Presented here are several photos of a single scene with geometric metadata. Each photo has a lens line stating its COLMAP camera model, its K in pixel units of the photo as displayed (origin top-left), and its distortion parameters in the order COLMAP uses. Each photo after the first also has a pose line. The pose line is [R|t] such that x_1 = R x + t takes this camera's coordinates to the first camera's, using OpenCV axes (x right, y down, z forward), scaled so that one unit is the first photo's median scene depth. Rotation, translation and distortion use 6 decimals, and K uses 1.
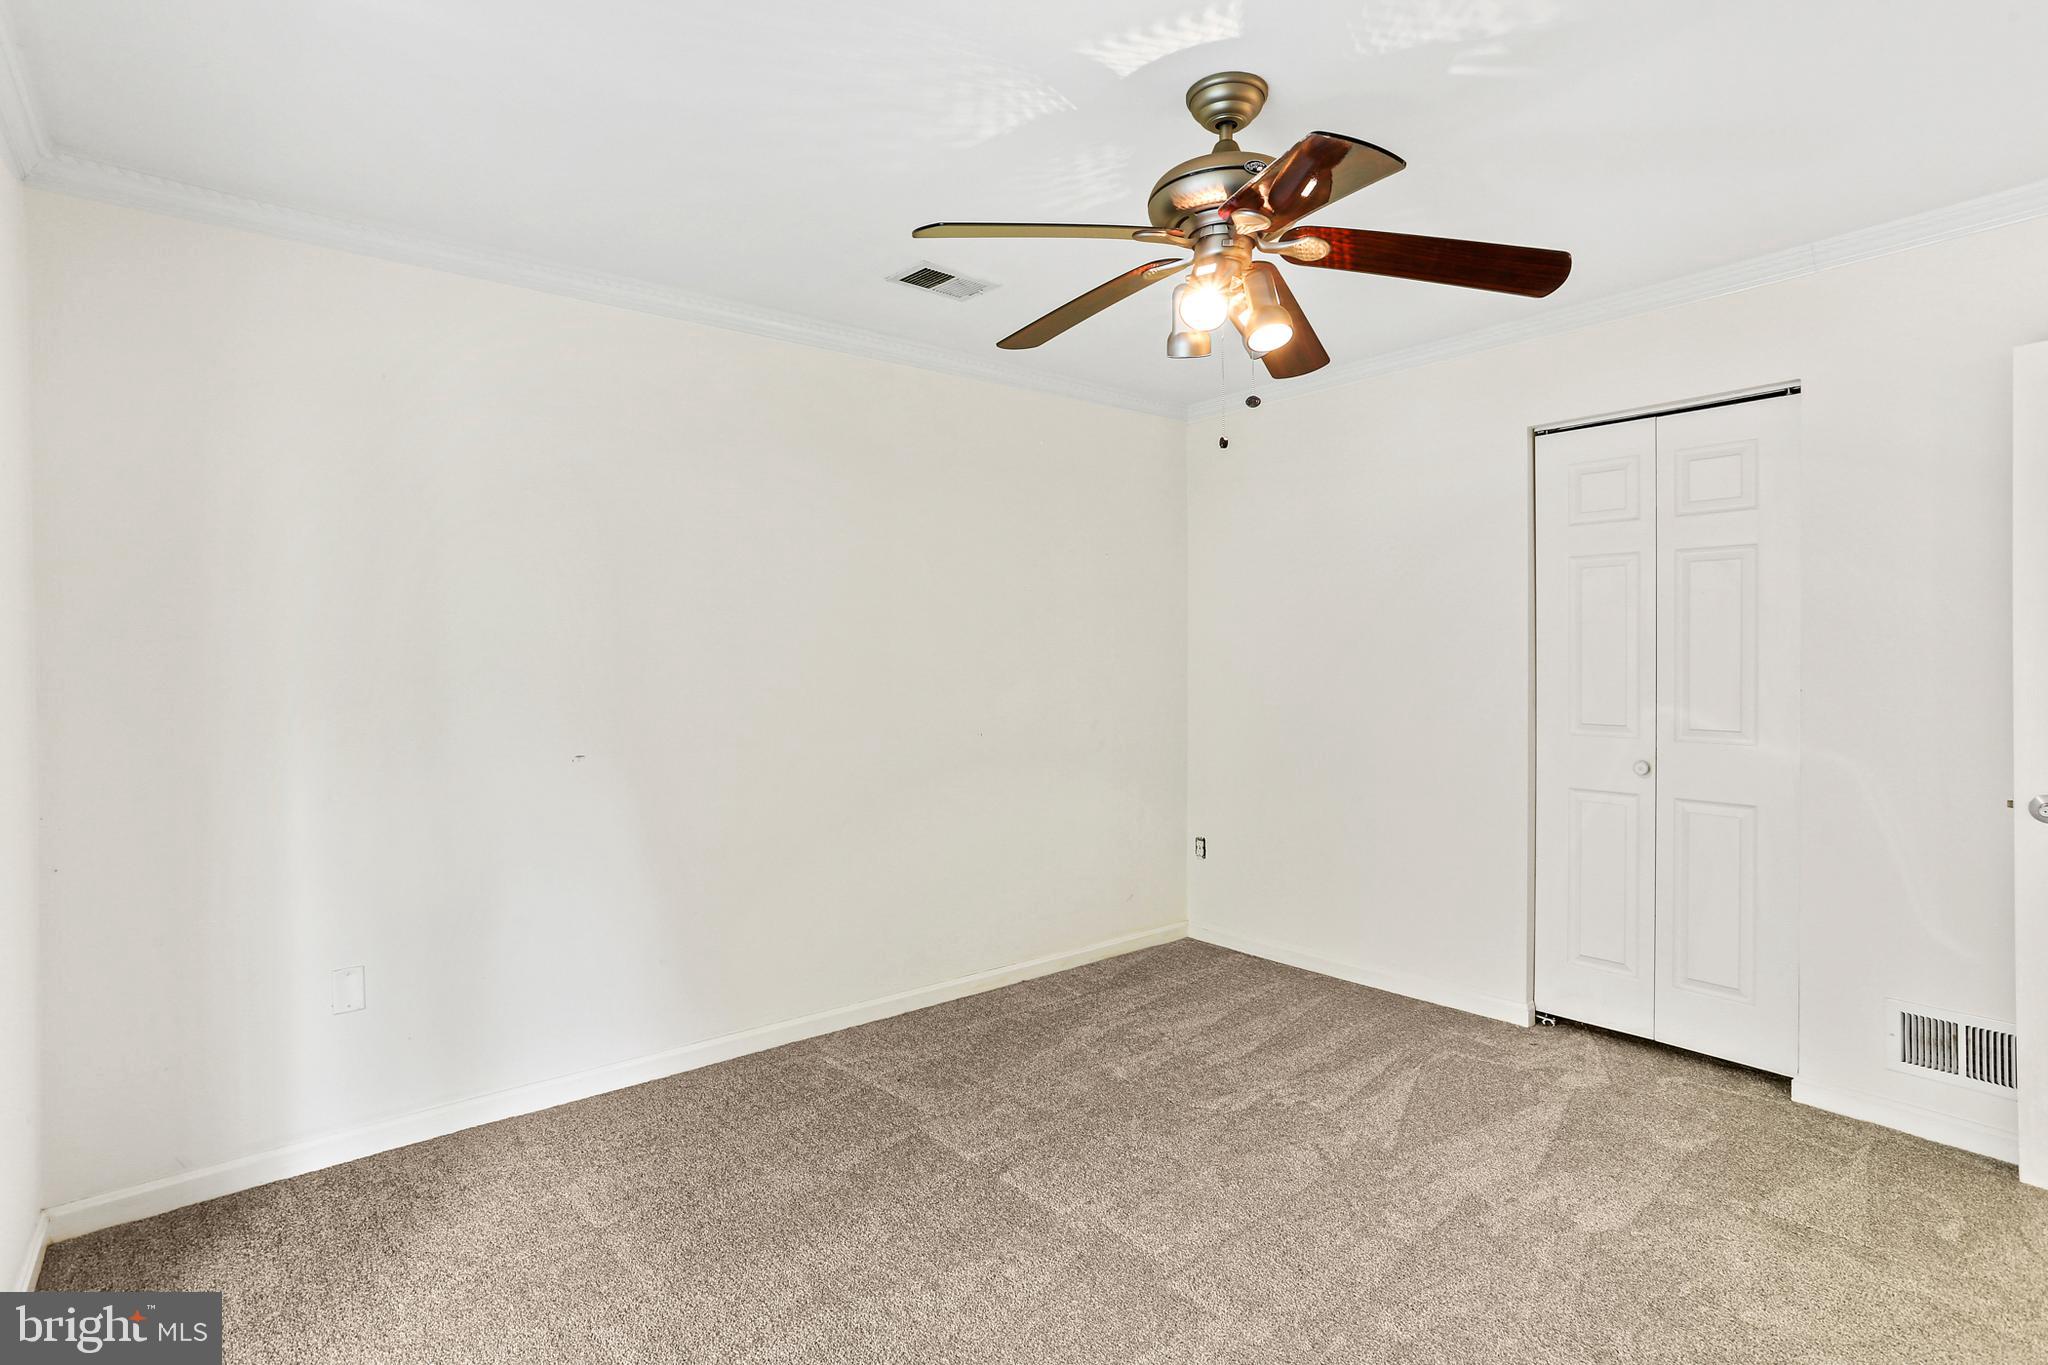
lens RADIAL K [[1007.2, 0, 1021.3], [0, 1007.2, 671.8], [0, 0, 1]] dist [-0.027094, 0.017462]
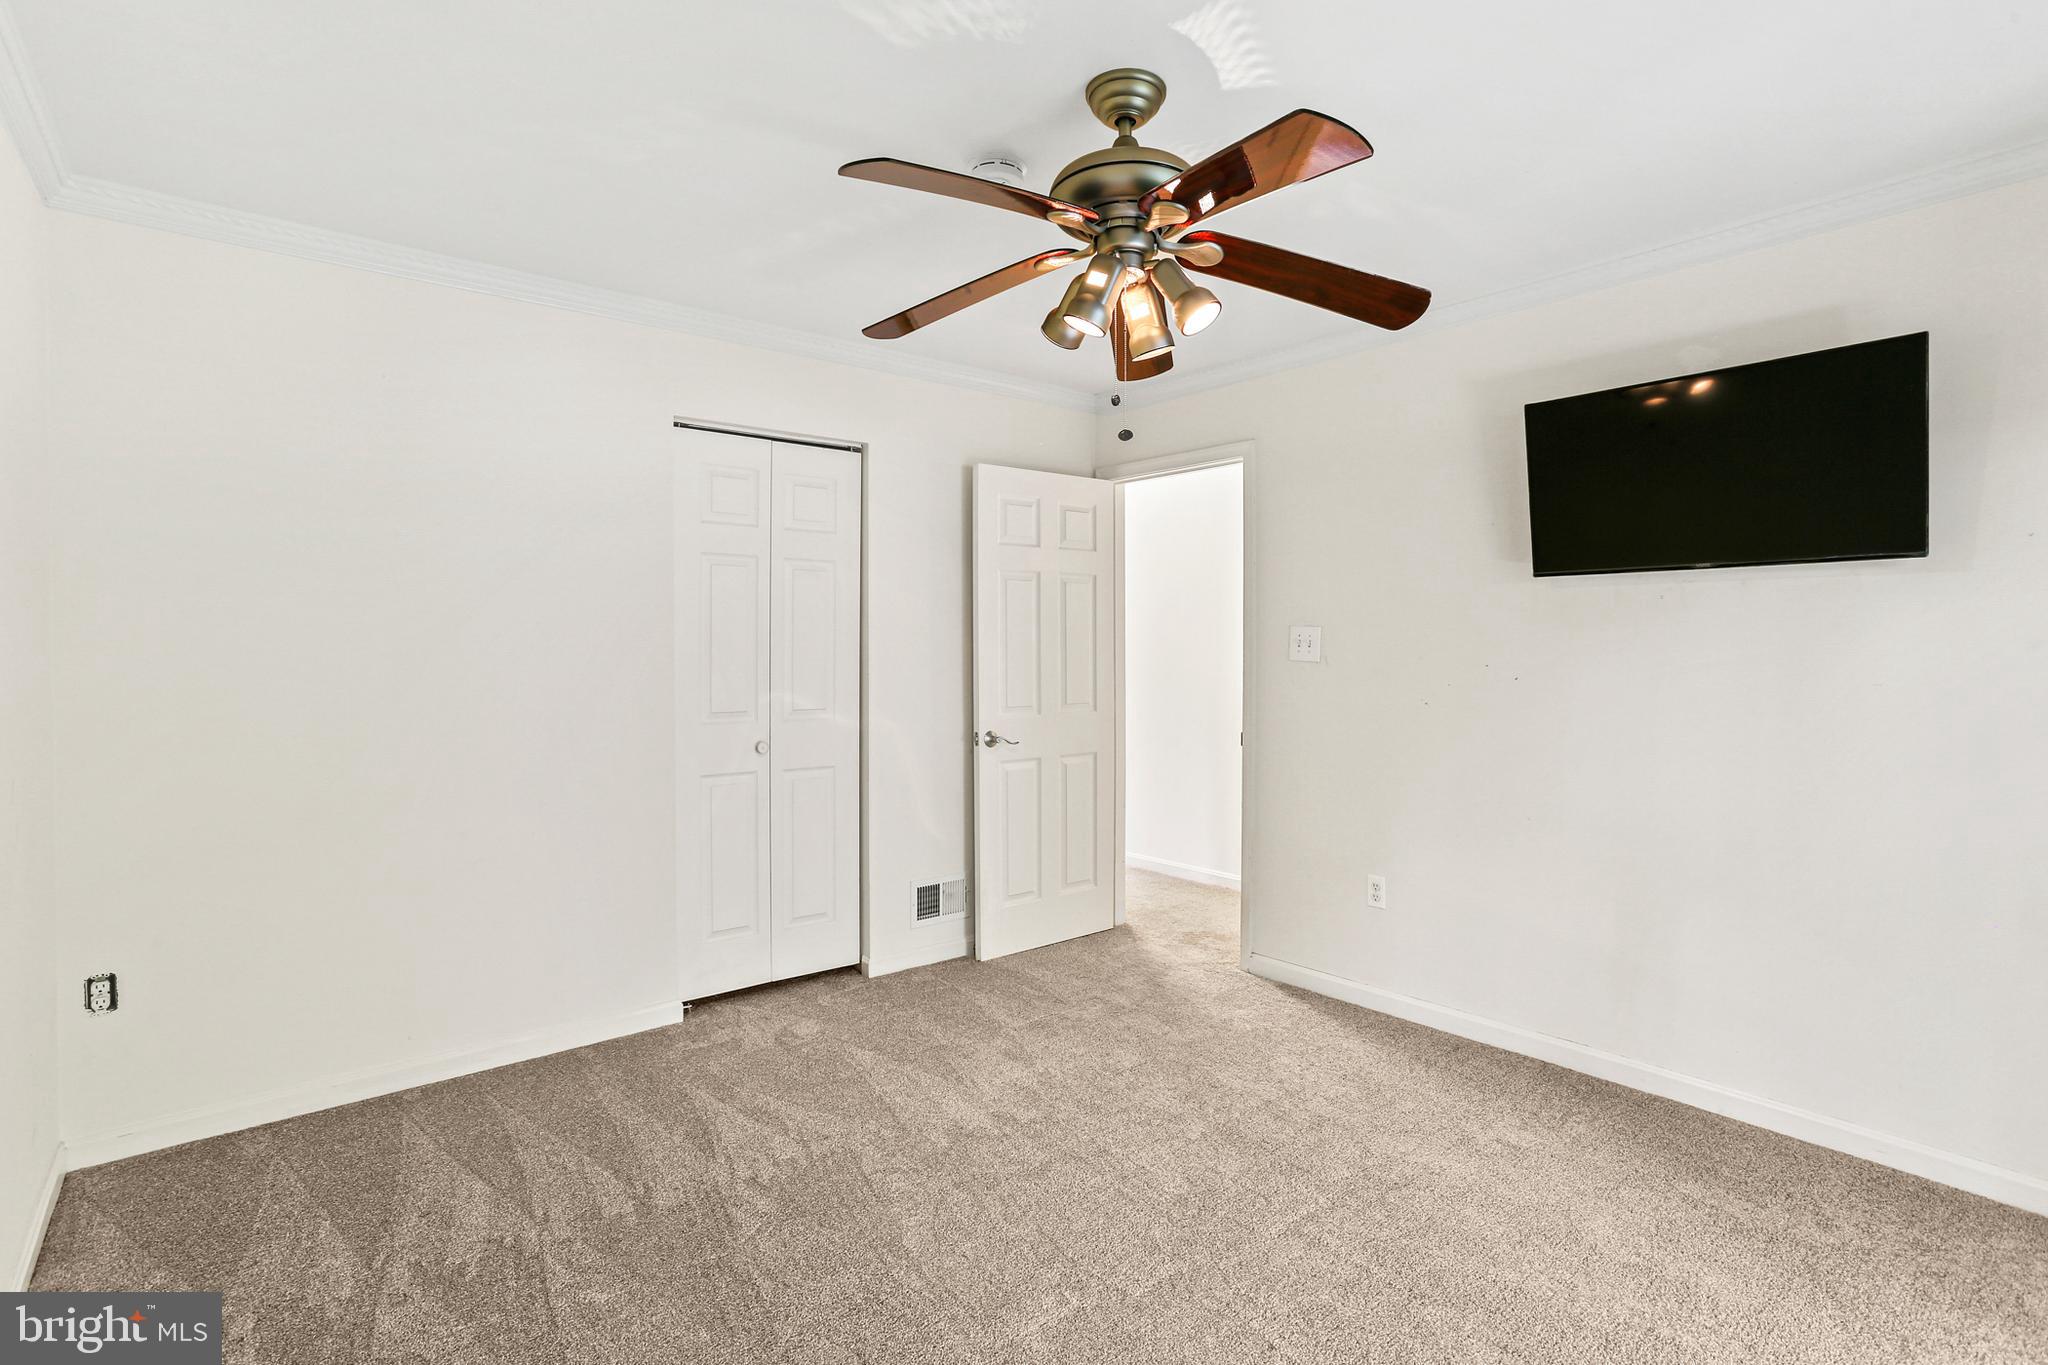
lens RADIAL K [[1007.2, 0, 1017.8], [0, 1007.2, 671.8], [0, 0, 1]] dist [-0.027094, 0.017462]
pose [[0.012599, -0.023374, 0.999647, -0.507997], [0.014691, 0.999623, 0.023188, -0.011310], [-0.999813, 0.014394, 0.012938, 0.686970]]
